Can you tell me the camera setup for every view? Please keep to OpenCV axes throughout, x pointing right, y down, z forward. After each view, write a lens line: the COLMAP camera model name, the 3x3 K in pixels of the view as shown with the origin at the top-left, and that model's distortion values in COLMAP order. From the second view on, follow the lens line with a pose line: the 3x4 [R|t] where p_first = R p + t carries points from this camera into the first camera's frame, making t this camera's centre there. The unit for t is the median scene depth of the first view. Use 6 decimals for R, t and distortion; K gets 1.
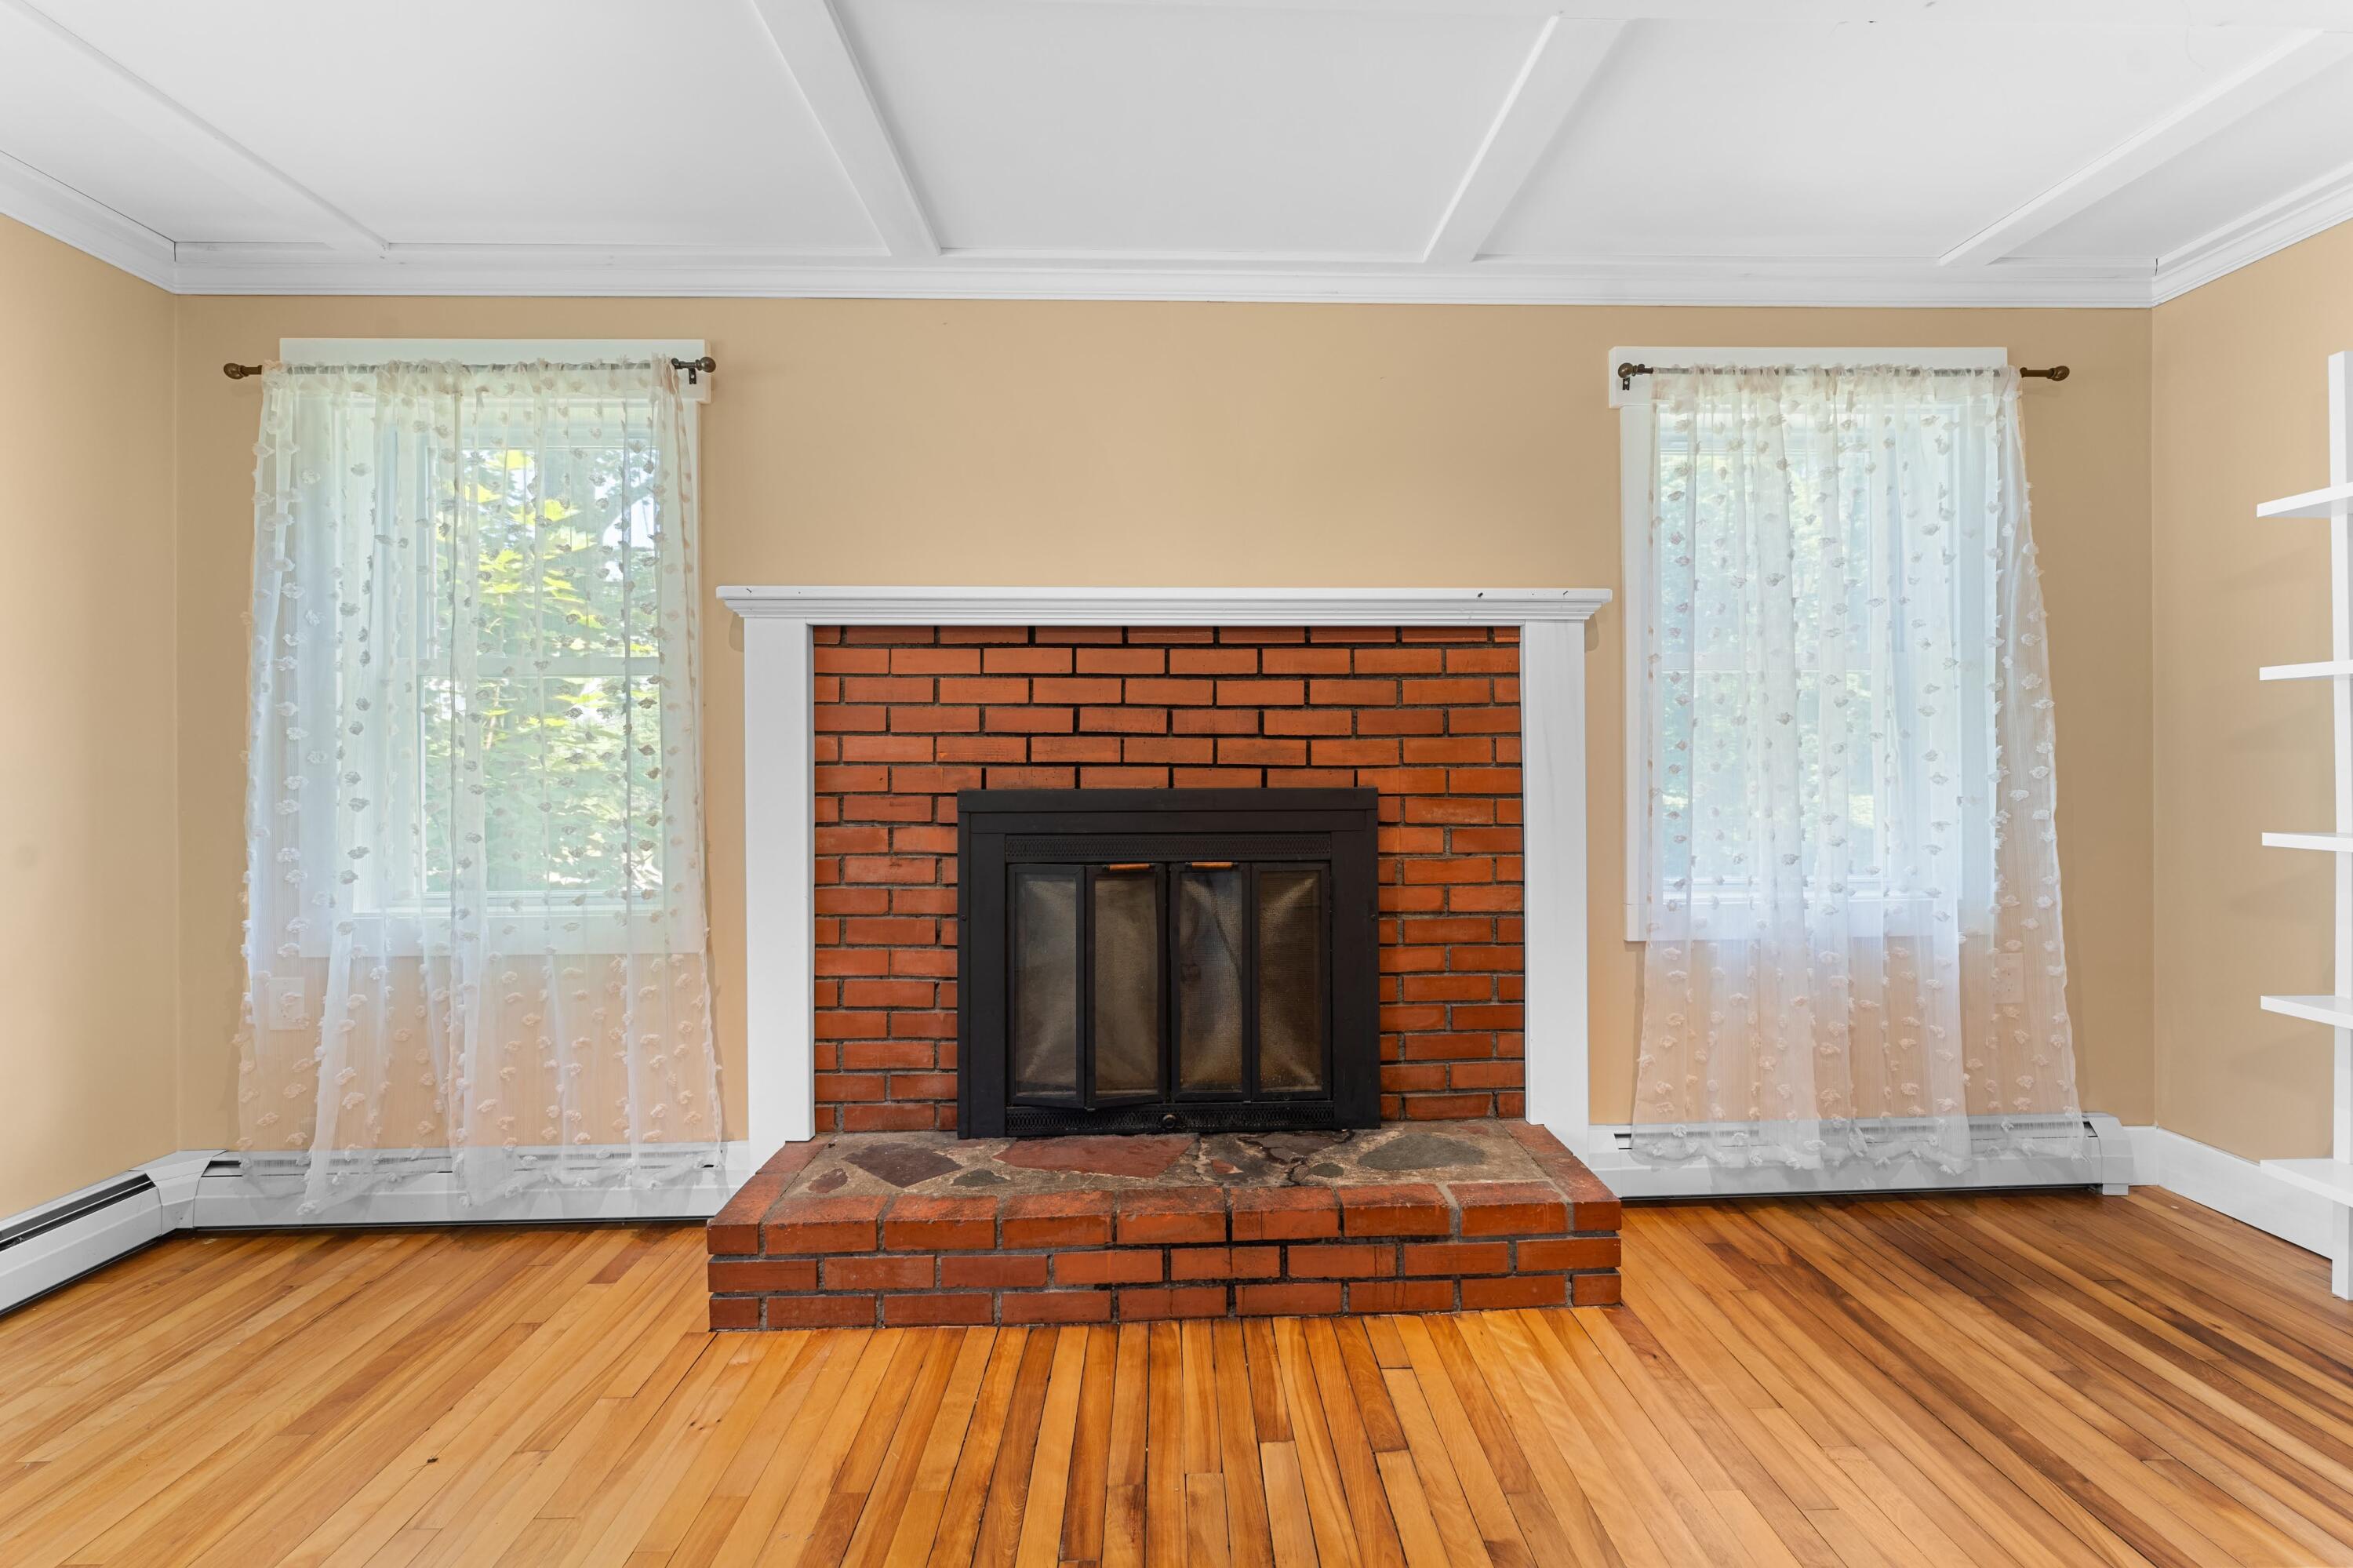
lens RADIAL K [[940.9, 0, 1186.1], [0, 940.9, 763.2], [0, 0, 1]] dist [0.002564, -0.000955]
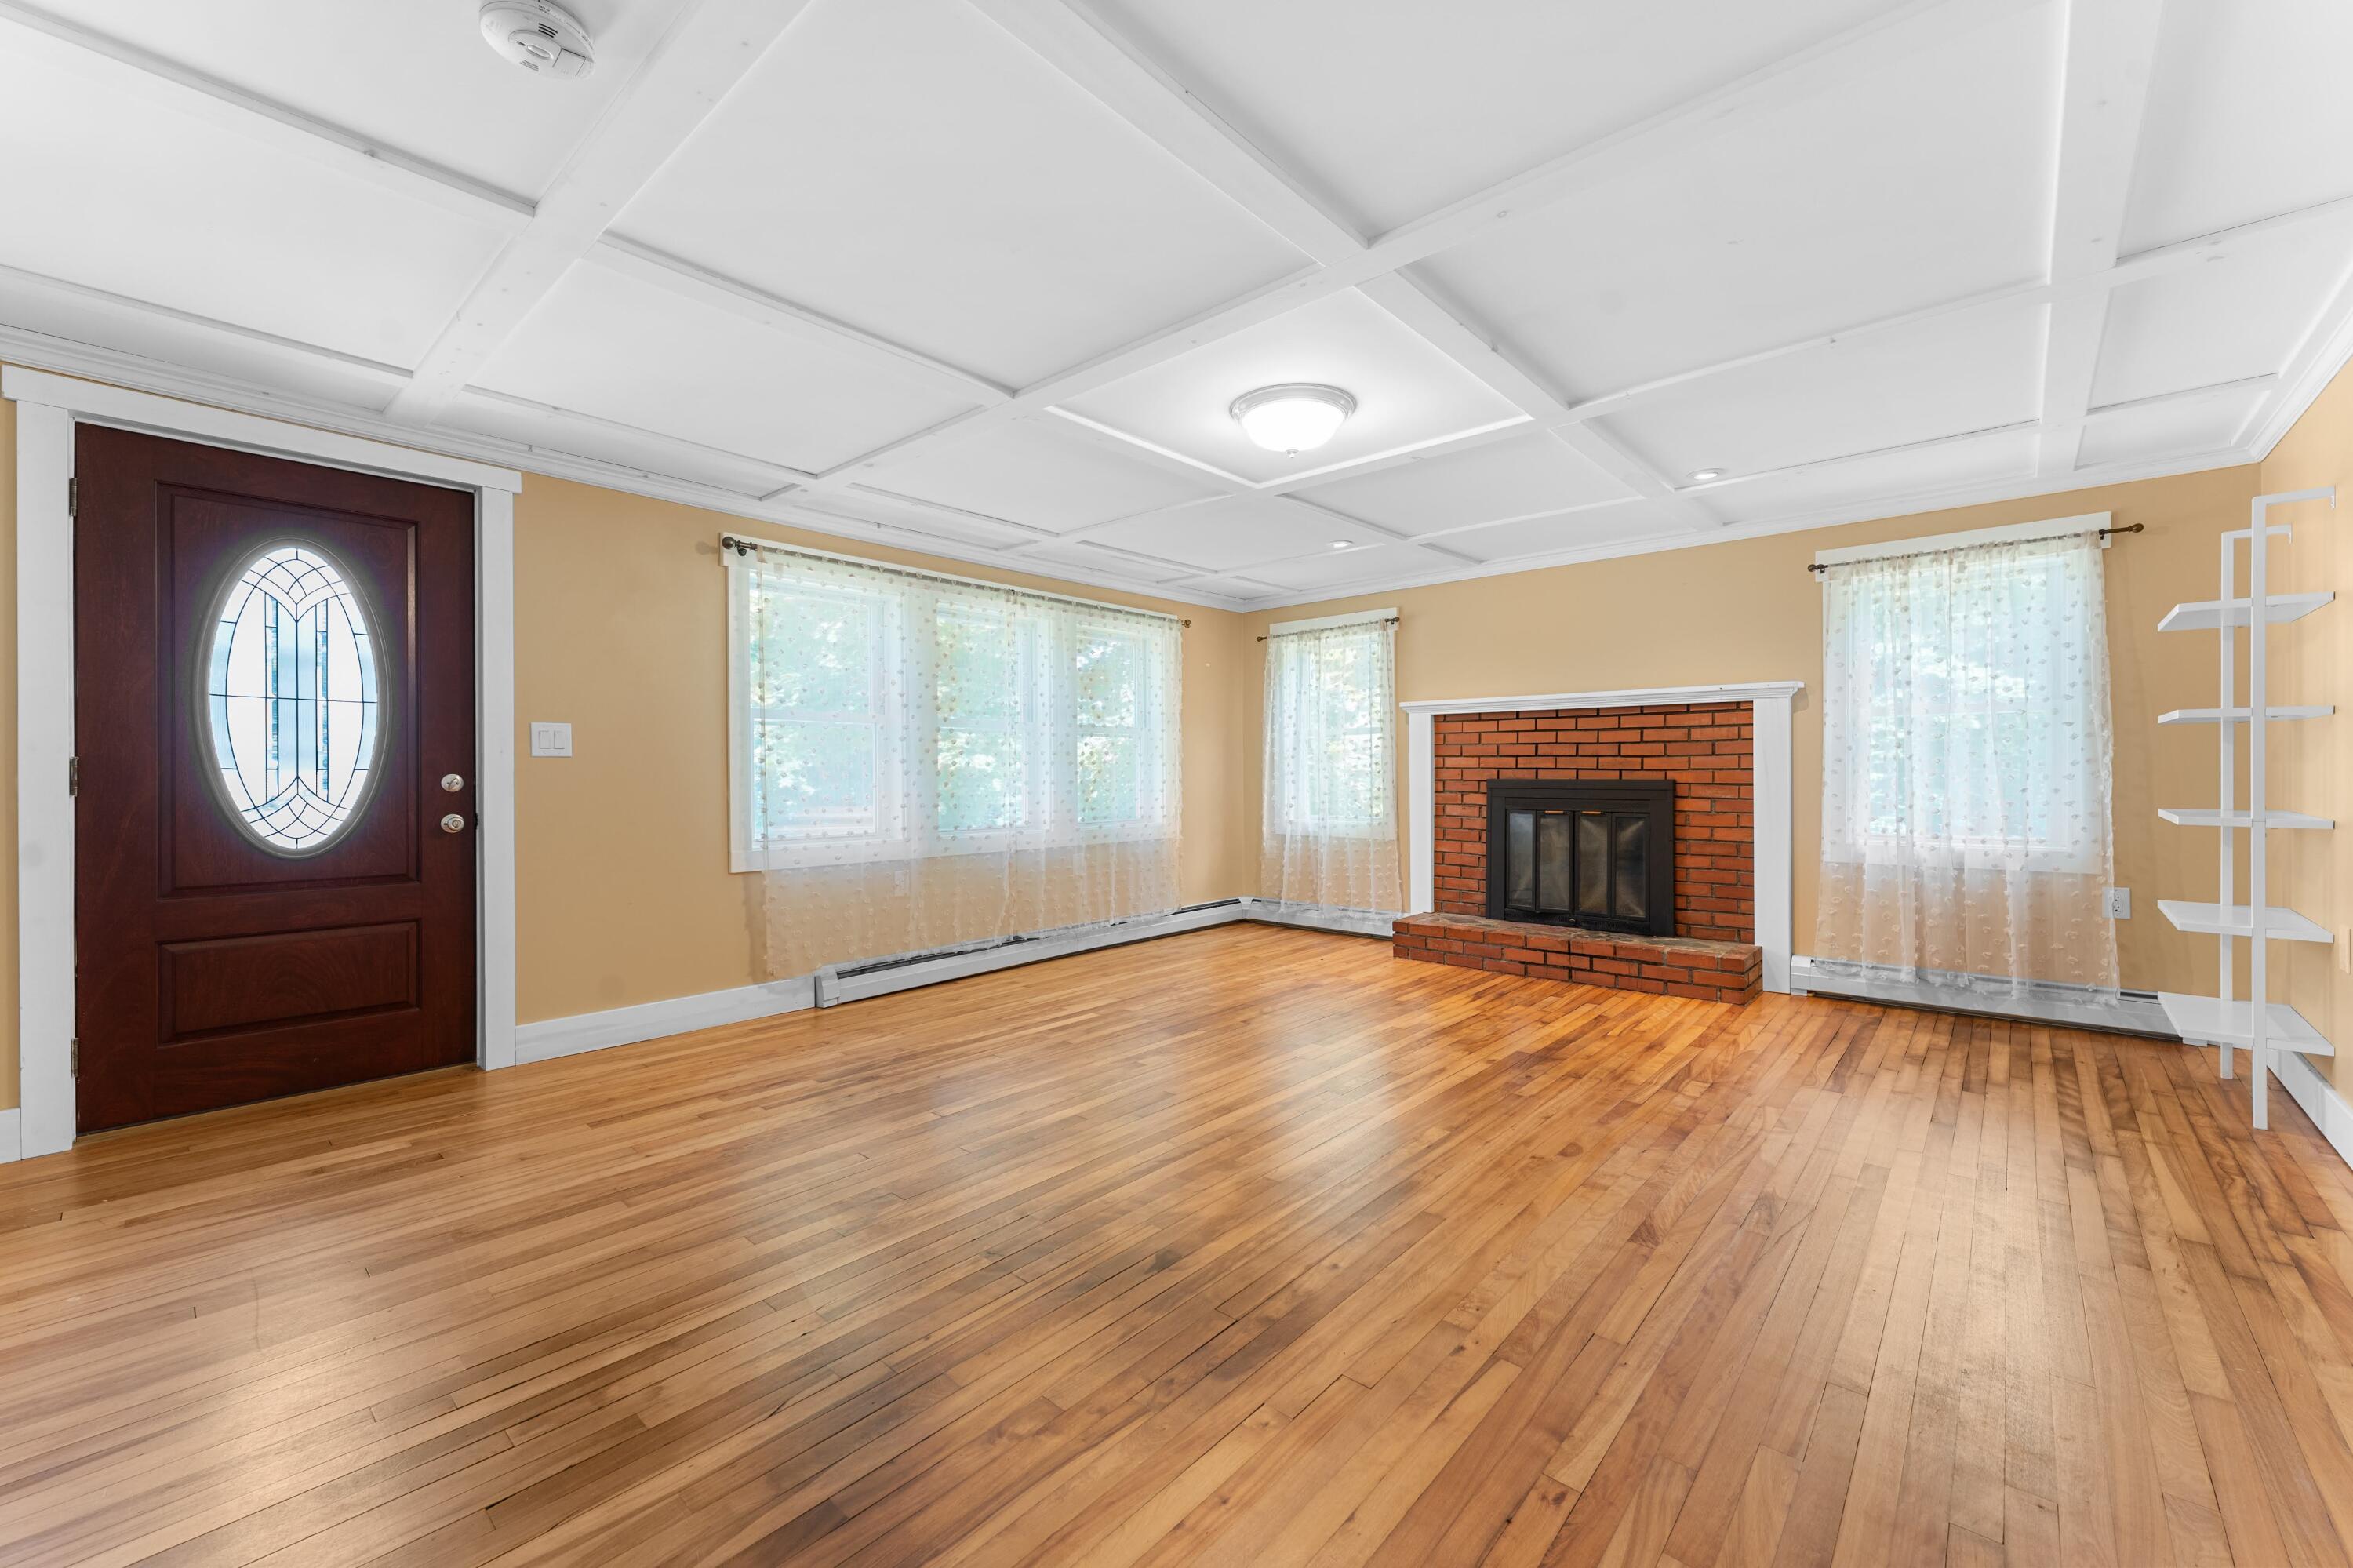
lens RADIAL K [[940.9, 0, 1191.5], [0, 940.9, 774.4], [0, 0, 1]] dist [0.002564, -0.000955]
pose [[0.734631, 0.005225, -0.678447, 0.853864], [0.002387, 0.999944, 0.010285, -0.011005], [0.678463, -0.009175, 0.734578, -1.325079]]
